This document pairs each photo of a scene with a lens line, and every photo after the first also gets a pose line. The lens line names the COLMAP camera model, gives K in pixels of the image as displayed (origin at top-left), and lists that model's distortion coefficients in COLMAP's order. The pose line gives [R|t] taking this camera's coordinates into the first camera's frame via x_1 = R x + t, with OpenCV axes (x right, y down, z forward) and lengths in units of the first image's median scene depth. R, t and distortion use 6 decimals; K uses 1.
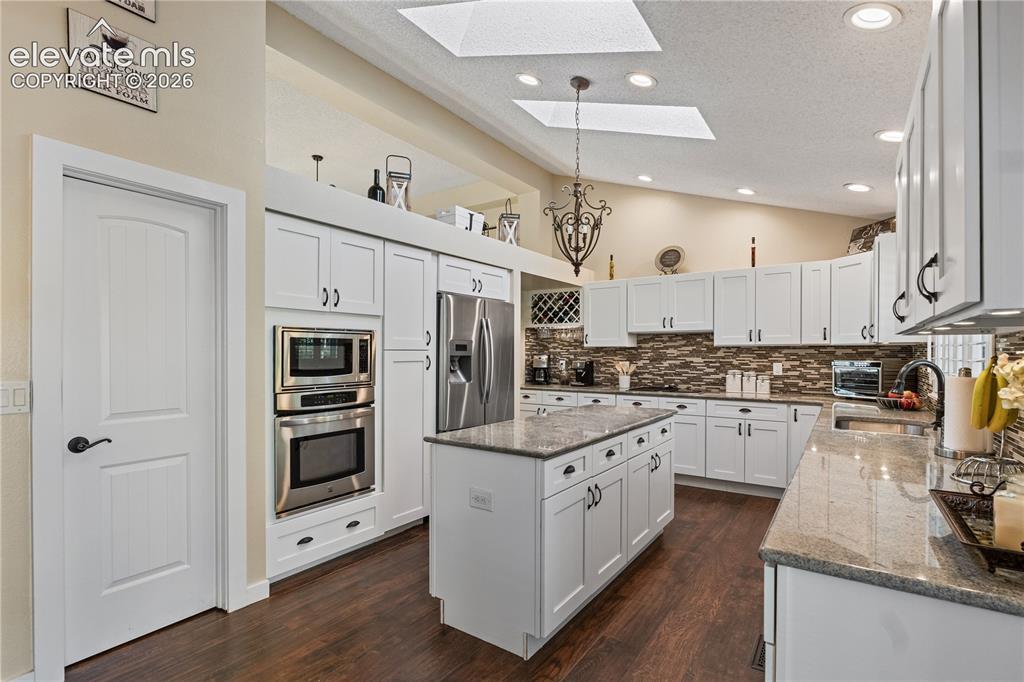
lens RADIAL K [[471.4, 0, 528.5], [0, 471.4, 357.7], [0, 0, 1]] dist [0.001696, -0.000222]
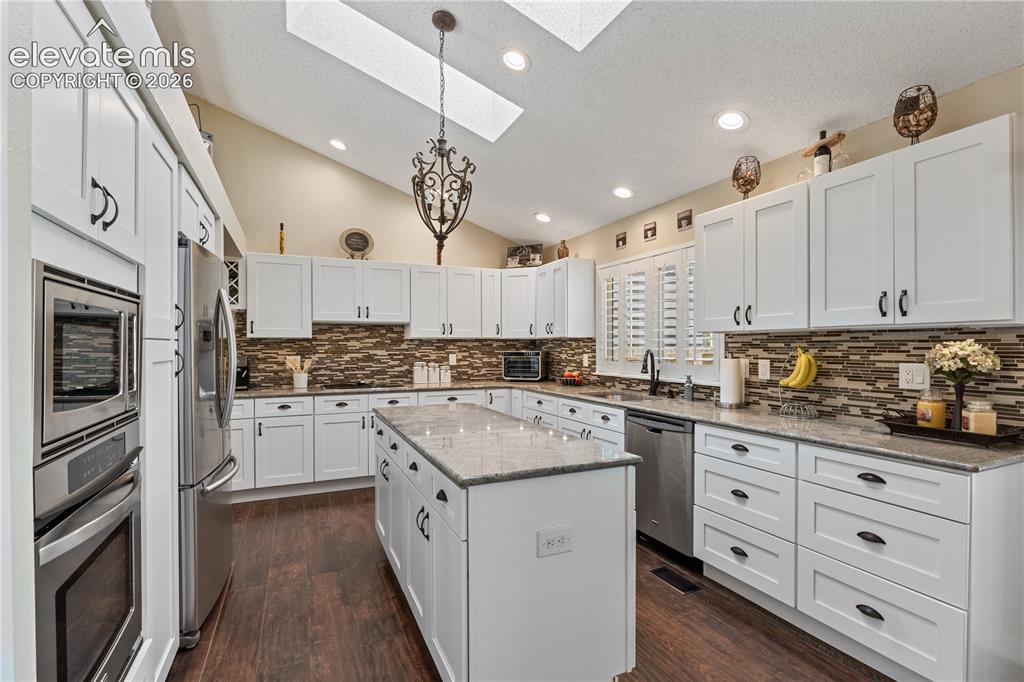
lens RADIAL K [[479.6, 0, 501.9], [0, 479.6, 342.6], [0, 0, 1]] dist [0.014857, -0.000378]
pose [[0.546511, 0.005460, 0.837434, -0.331988], [0.012633, 0.999811, -0.014763, 0.001808], [-0.837357, 0.018648, 0.546339, 0.267686]]
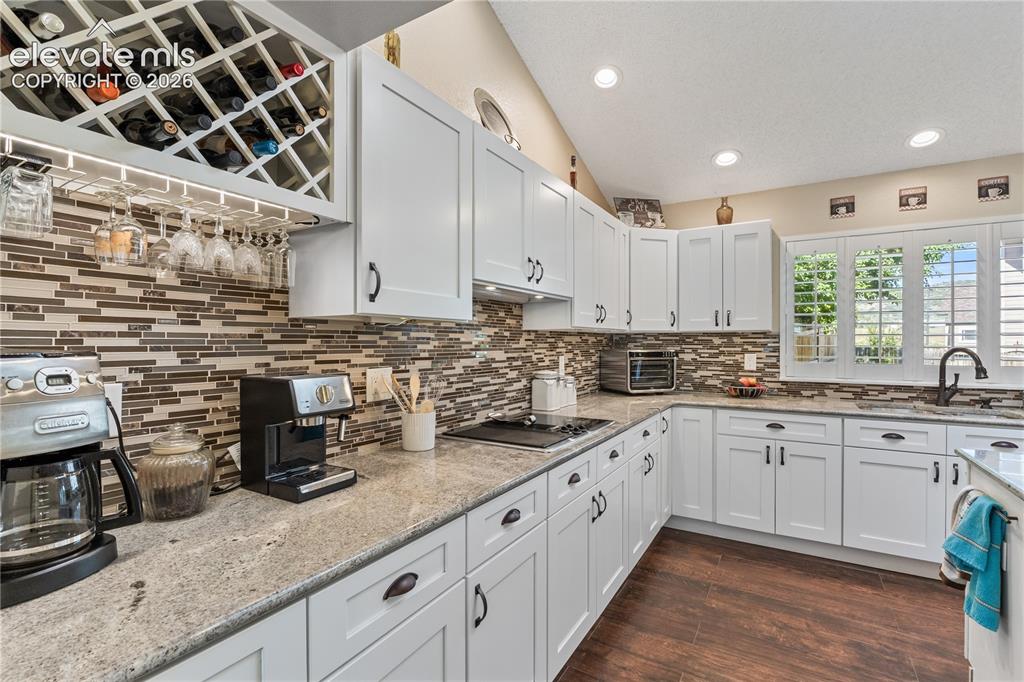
lens RADIAL K [[471.4, 0, 516.3], [0, 471.4, 344.4], [0, 0, 1]] dist [0.001696, -0.000222]
pose [[-0.042357, -0.003259, 0.999097, -0.132263], [0.013100, 0.999907, 0.003817, -0.008565], [-0.999017, 0.013250, -0.042310, 1.025844]]
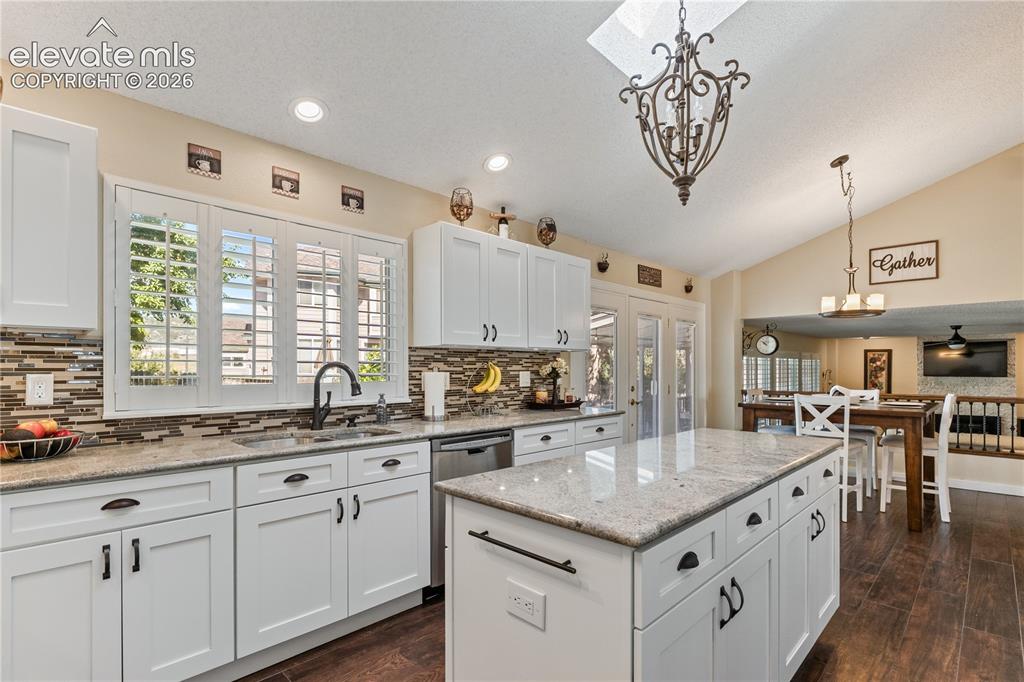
lens RADIAL K [[483.9, 0, 519.3], [0, 483.9, 367.5], [0, 0, 1]] dist [-0.010294, -0.001359]
pose [[-0.981906, 0.003382, 0.189339, 0.113002], [0.005218, 0.999944, 0.009199, 0.006000], [-0.189297, 0.010020, -0.981869, 0.946011]]
